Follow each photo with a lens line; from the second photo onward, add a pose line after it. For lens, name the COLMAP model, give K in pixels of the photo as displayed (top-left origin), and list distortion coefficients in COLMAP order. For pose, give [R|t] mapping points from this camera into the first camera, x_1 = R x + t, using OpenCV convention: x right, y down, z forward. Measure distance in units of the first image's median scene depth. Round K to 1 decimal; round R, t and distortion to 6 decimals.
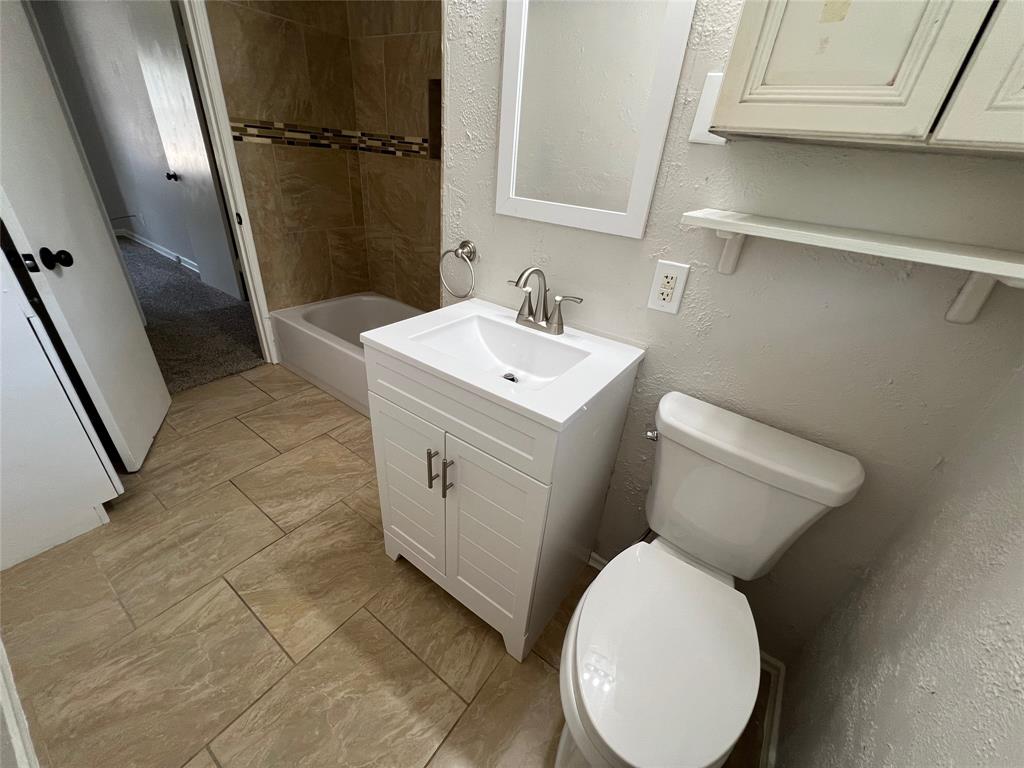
lens RADIAL K [[411.4, 0, 512.0], [0, 411.4, 384.0], [0, 0, 1]] dist [-0.001038, 0.000265]
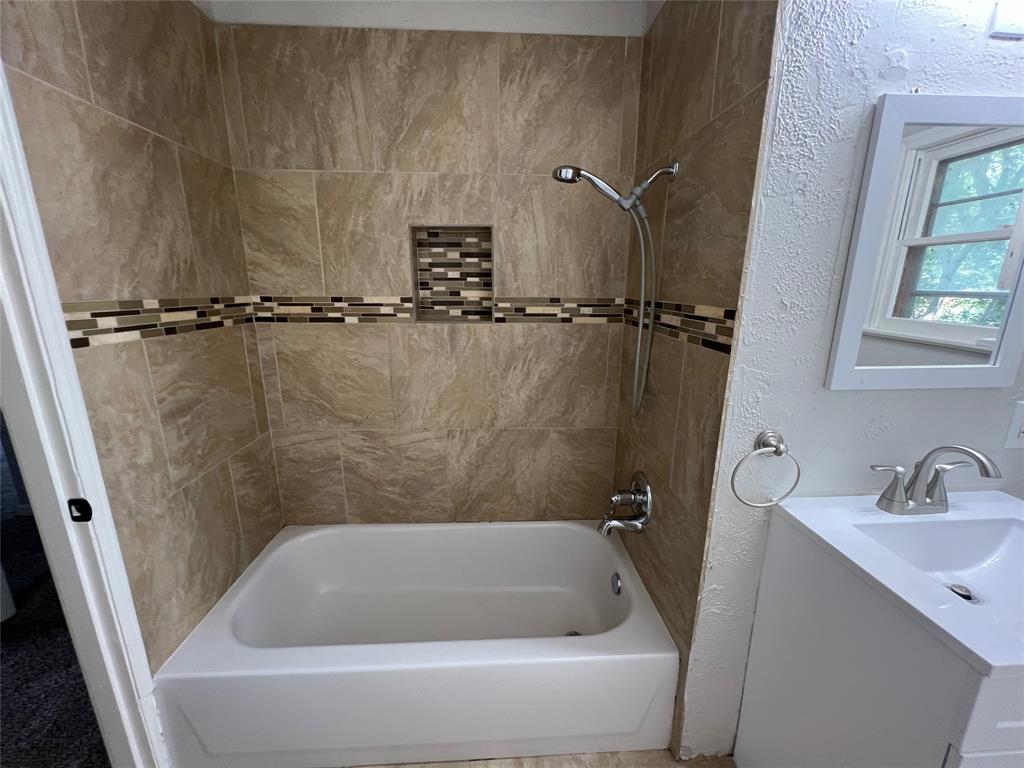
lens RADIAL K [[411.4, 0, 512.0], [0, 411.4, 384.0], [0, 0, 1]] dist [-0.001038, 0.000265]
pose [[0.777488, -0.226519, 0.586687, -0.527882], [0.362712, 0.923605, -0.124069, -0.301959], [-0.513764, 0.309261, 0.800253, 0.377599]]
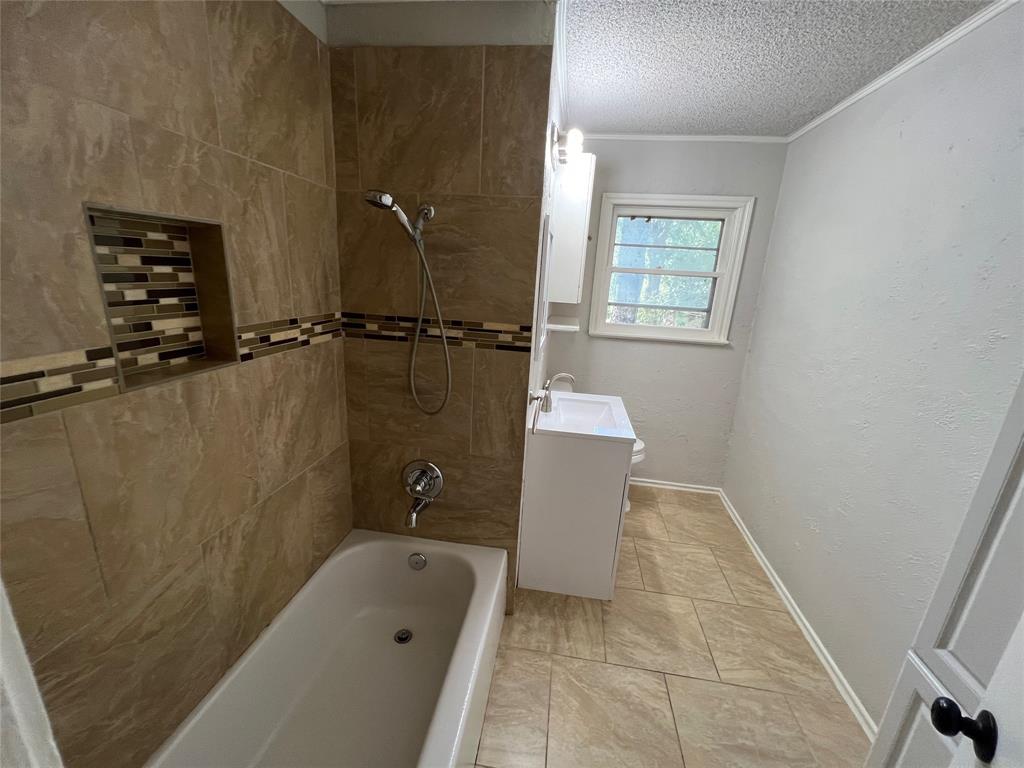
lens RADIAL K [[411.4, 0, 512.0], [0, 411.4, 384.0], [0, 0, 1]] dist [-0.001038, 0.000265]
pose [[-0.452463, -0.339144, 0.824778, -0.687532], [0.355118, 0.779852, 0.515483, -0.633717], [-0.818028, 0.526130, -0.232418, 0.808634]]
